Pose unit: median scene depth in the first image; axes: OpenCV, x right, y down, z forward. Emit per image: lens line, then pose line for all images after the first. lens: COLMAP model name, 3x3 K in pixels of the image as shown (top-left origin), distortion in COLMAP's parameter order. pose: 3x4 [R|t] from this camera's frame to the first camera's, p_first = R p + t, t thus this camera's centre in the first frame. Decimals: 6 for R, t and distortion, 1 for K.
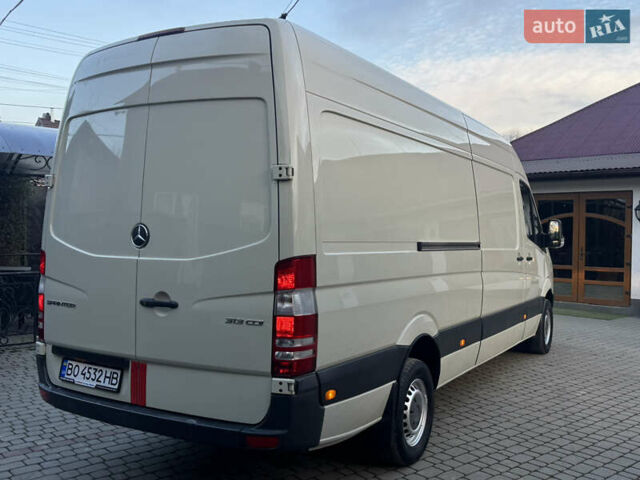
lens RADIAL K [[636.2, 0, 320.0], [0, 636.2, 240.0], [0, 0, 1]] dist [0.000088, -0.014302]
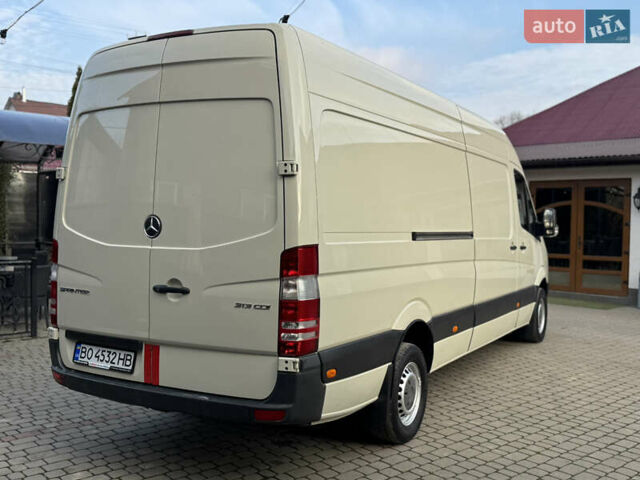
lens RADIAL K [[675.9, 0, 320.0], [0, 675.9, 240.0], [0, 0, 1]] dist [0.013240, 0.018916]
pose [[0.999872, -0.000558, 0.015981, -0.016168], [0.000268, 0.999836, 0.018127, -0.003645], [-0.015988, -0.018120, 0.999708, -0.112974]]
